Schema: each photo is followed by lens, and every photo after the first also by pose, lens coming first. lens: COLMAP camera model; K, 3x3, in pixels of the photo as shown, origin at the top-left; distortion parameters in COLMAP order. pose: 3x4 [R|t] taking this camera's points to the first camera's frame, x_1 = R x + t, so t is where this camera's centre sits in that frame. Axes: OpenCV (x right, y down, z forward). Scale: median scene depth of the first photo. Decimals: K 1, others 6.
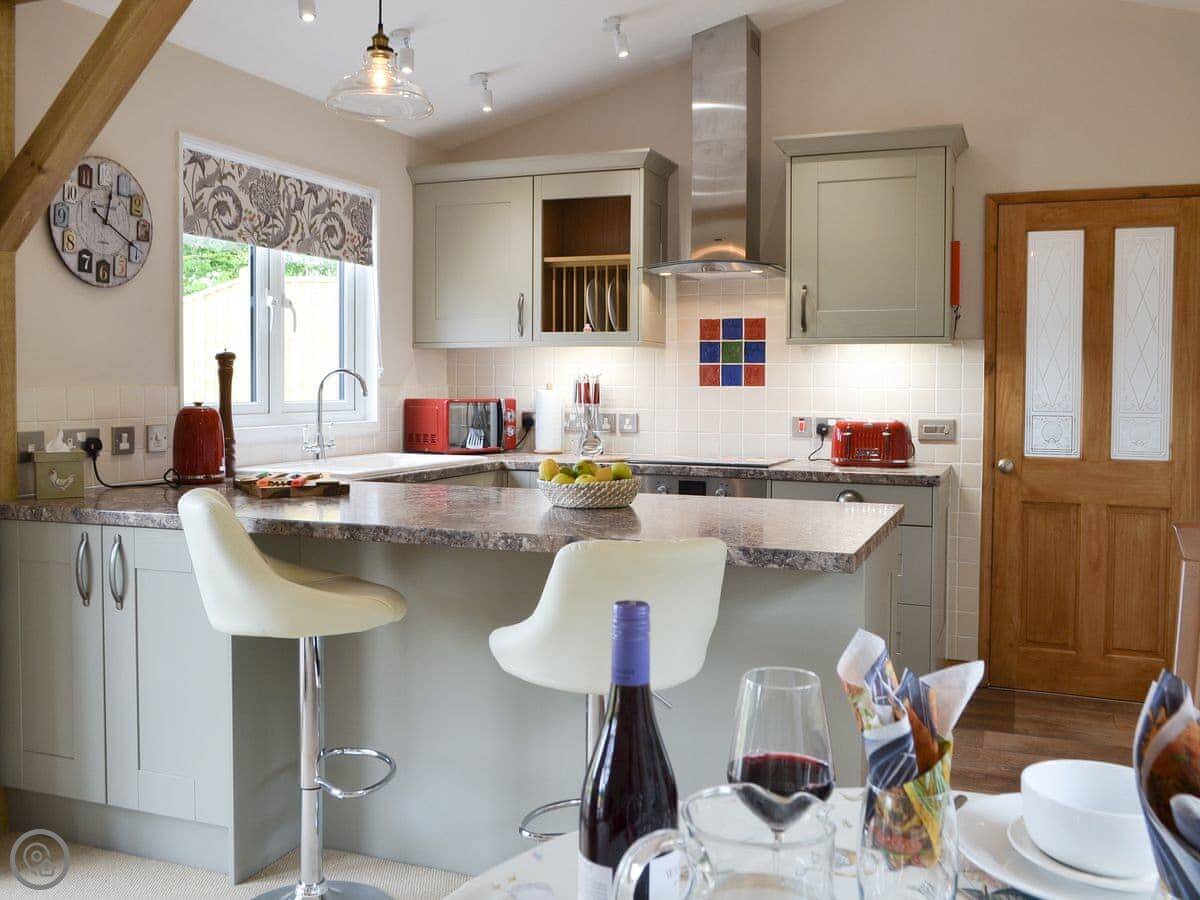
lens RADIAL K [[1084.0, 0, 617.8], [0, 1084.0, 404.2], [0, 0, 1]] dist [-0.039806, -0.032940]
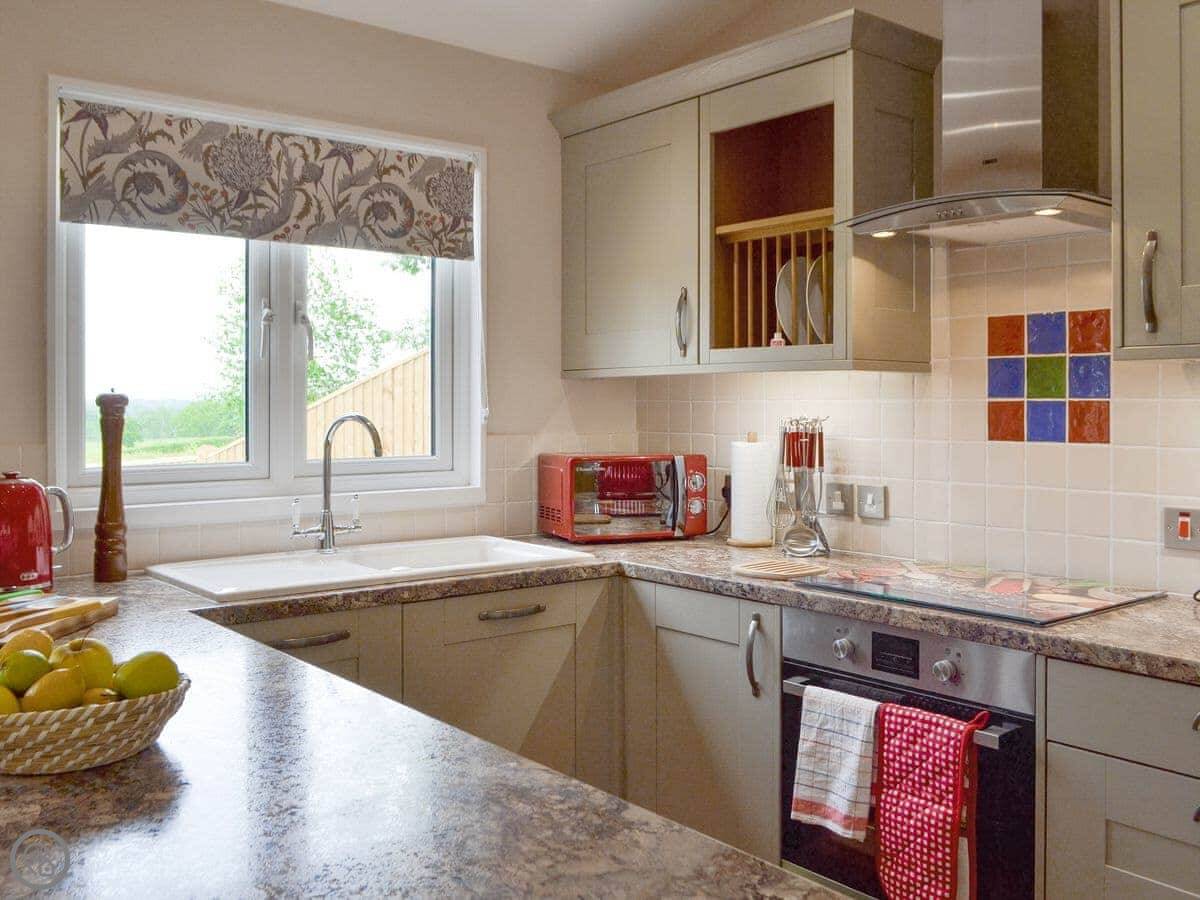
lens RADIAL K [[1084.0, 0, 532.4], [0, 1084.0, 418.6], [0, 0, 1]] dist [-0.039806, -0.032940]
pose [[0.863933, -0.002308, -0.503601, 0.158777], [-0.008587, 0.999777, -0.019314, -0.016116], [0.503533, 0.021010, 0.863720, 0.443763]]
